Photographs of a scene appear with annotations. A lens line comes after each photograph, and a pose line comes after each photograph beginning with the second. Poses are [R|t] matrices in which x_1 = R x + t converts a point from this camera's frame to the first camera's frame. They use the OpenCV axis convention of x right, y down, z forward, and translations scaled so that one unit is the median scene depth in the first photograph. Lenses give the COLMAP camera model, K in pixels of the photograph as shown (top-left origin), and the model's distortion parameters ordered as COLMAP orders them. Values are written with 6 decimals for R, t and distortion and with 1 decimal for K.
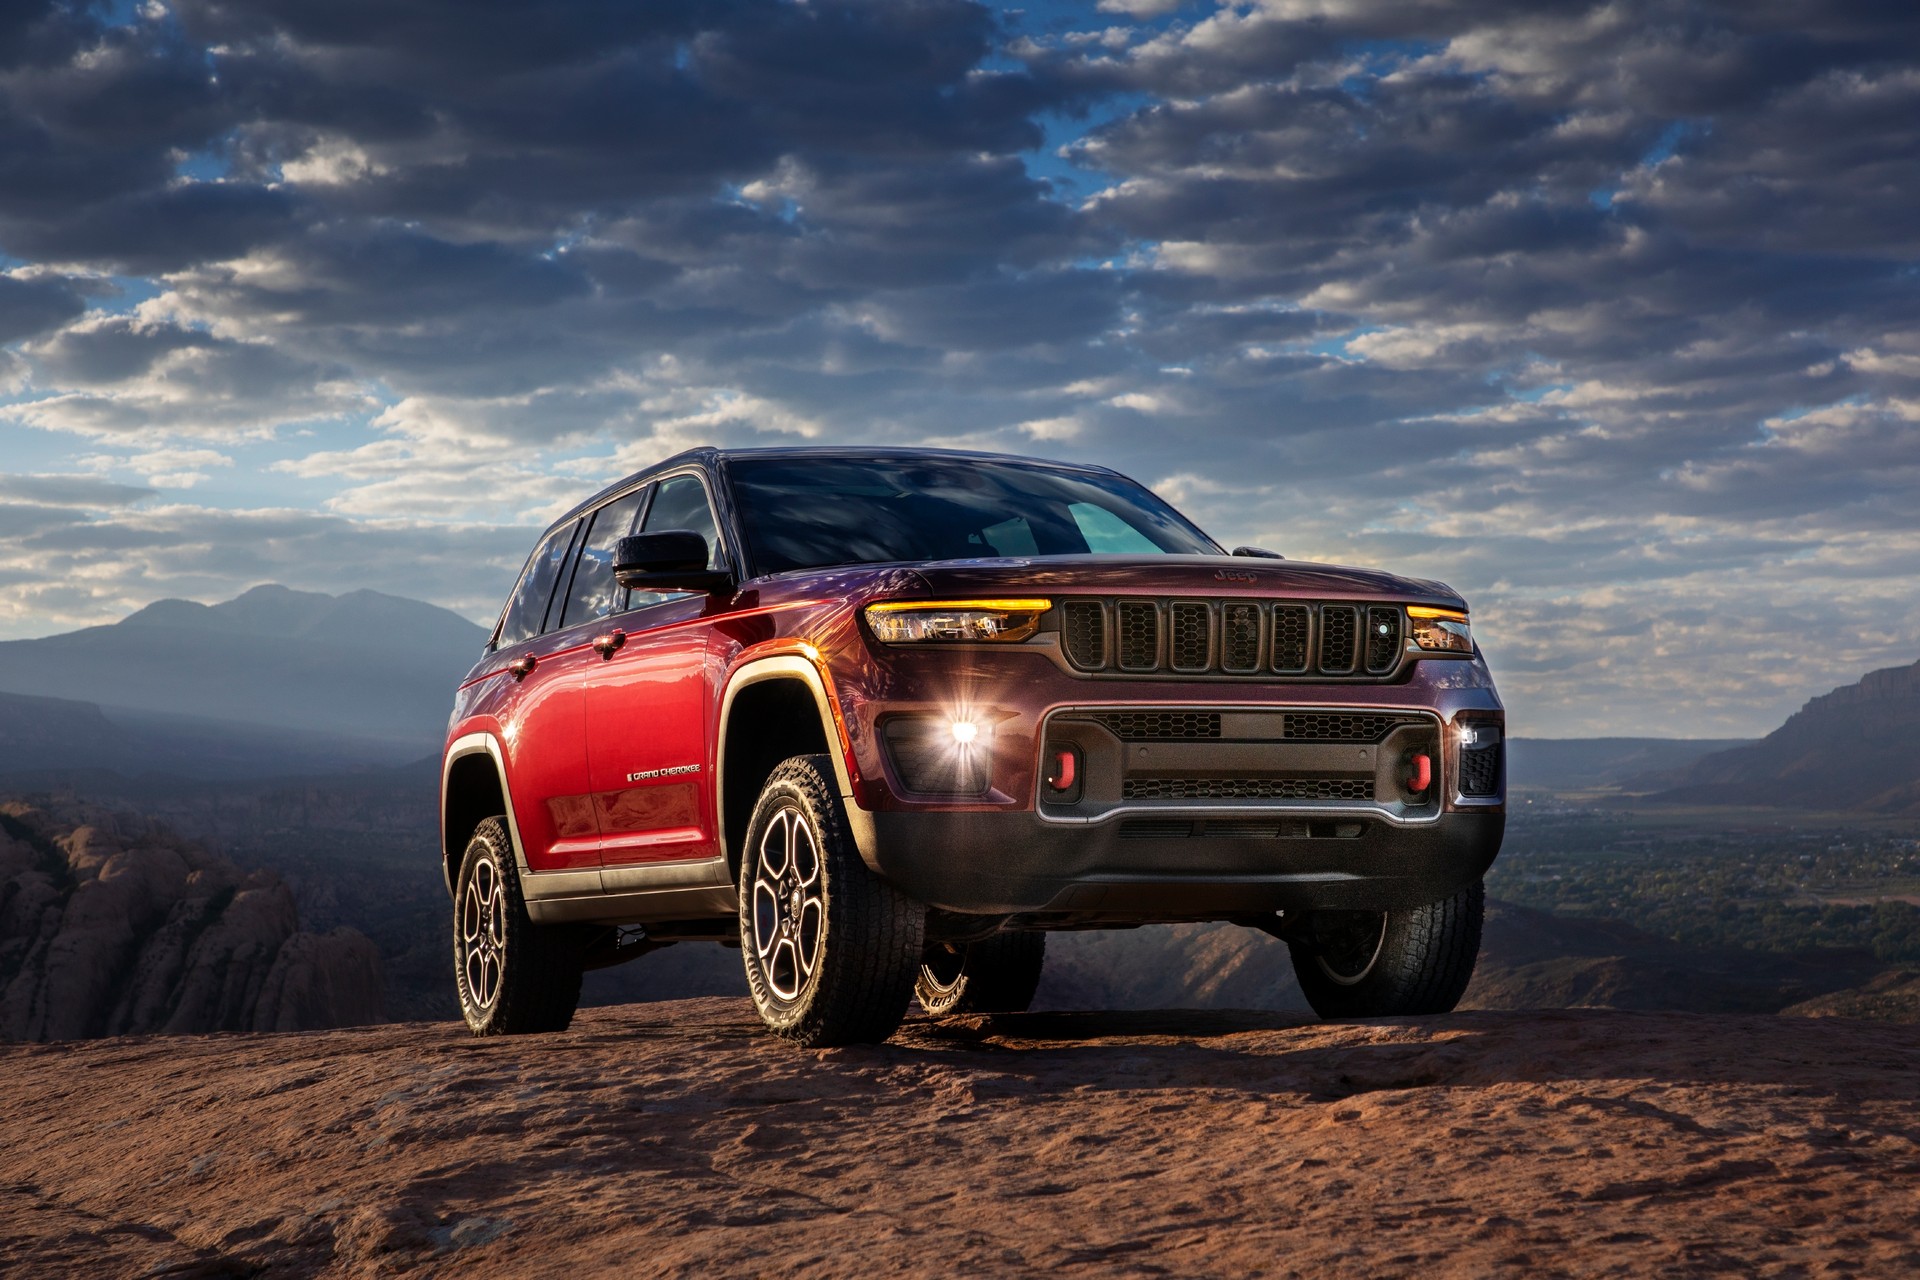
lens RADIAL K [[2873.2, 0, 957.4], [0, 2873.2, 651.6], [0, 0, 1]] dist [0.082292, 0.000000]
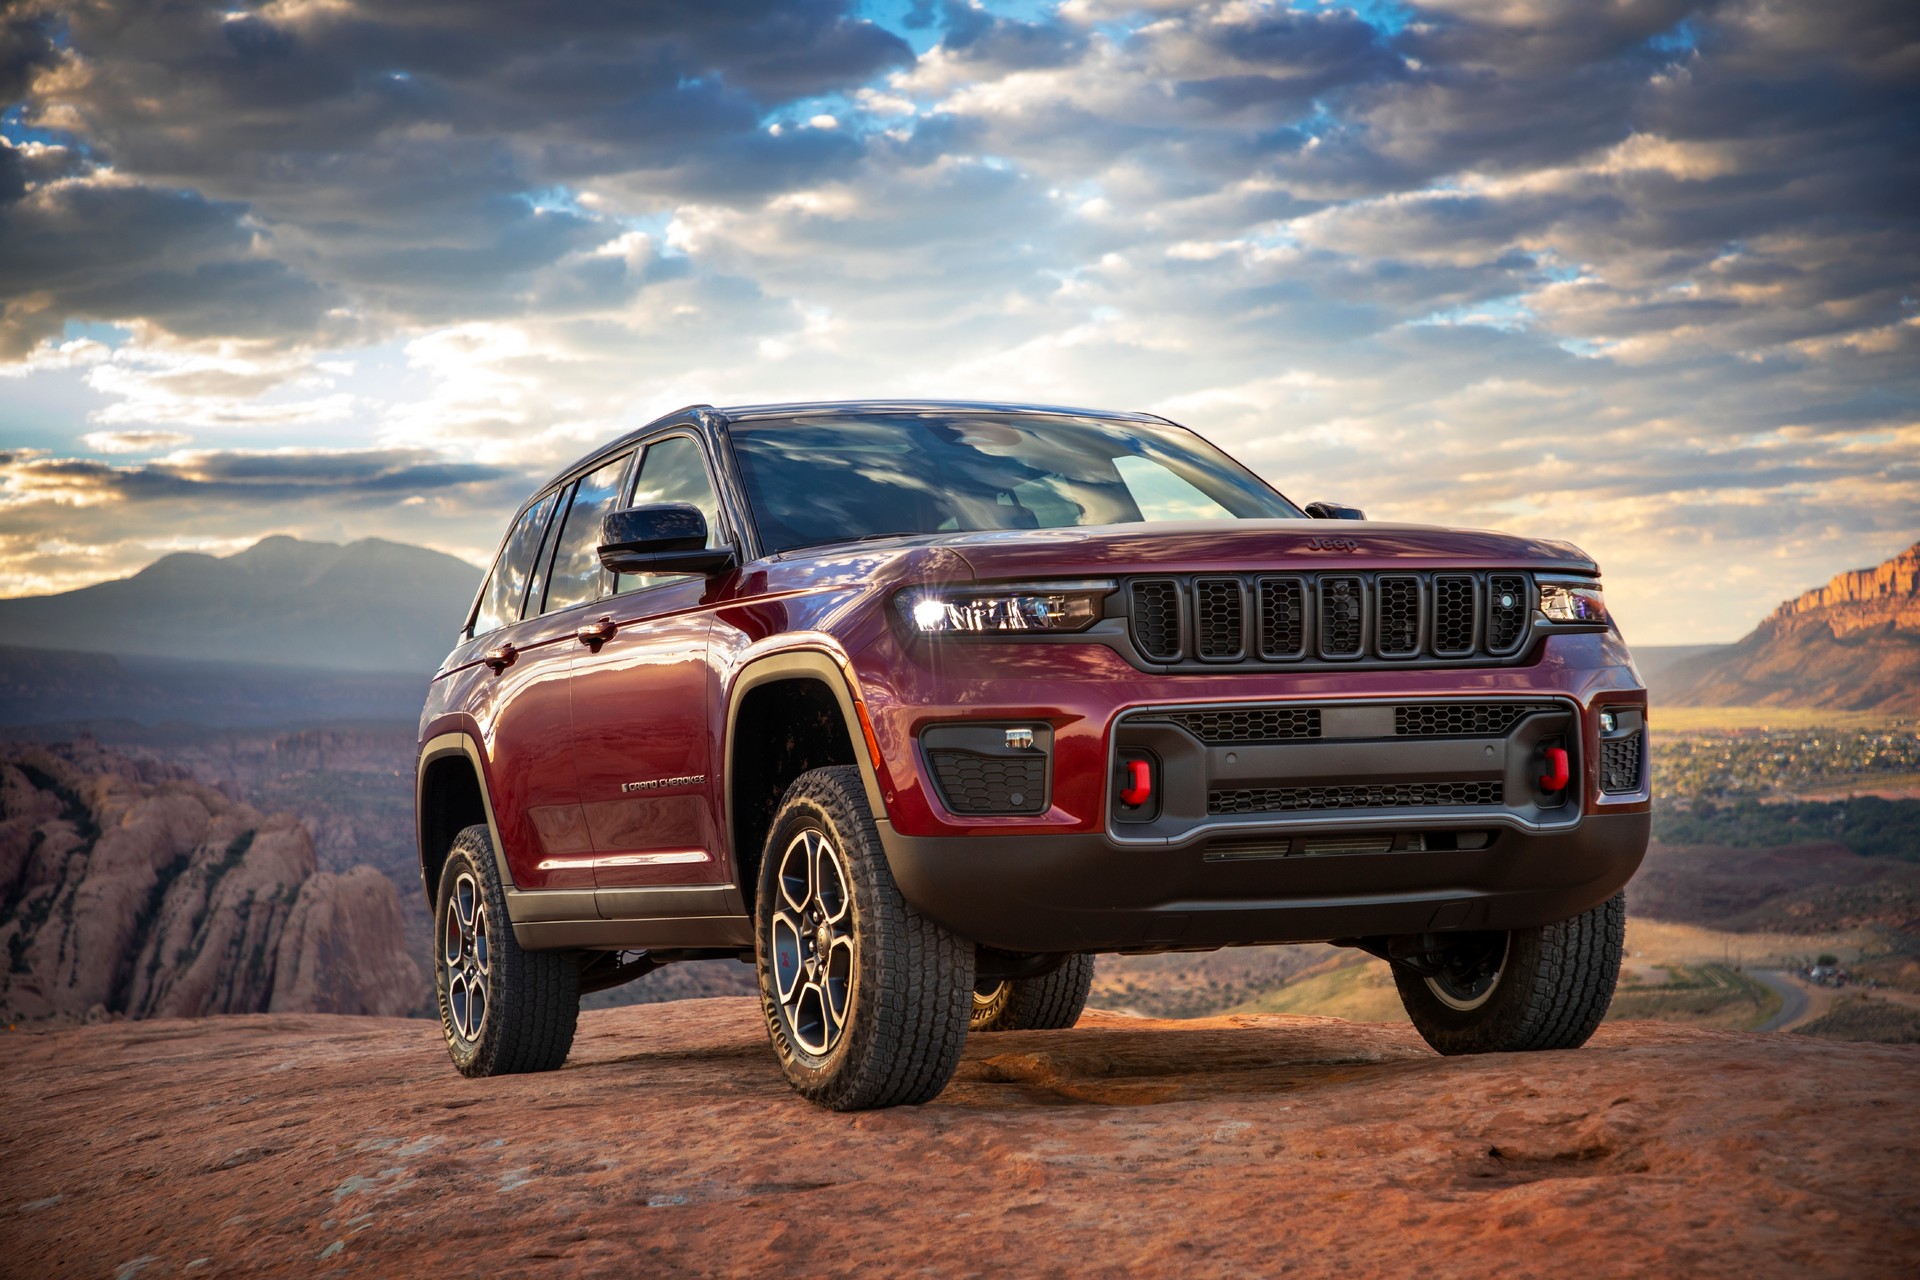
lens RADIAL K [[2873.2, 0, 961.1], [0, 2873.2, 626.4], [0, 0, 1]] dist [0.082292, 0.000000]
pose [[0.999589, -0.028643, 0.001049, -0.013514], [0.028627, 0.999509, 0.012724, -0.015656], [-0.001413, -0.012688, 0.999919, 0.152142]]
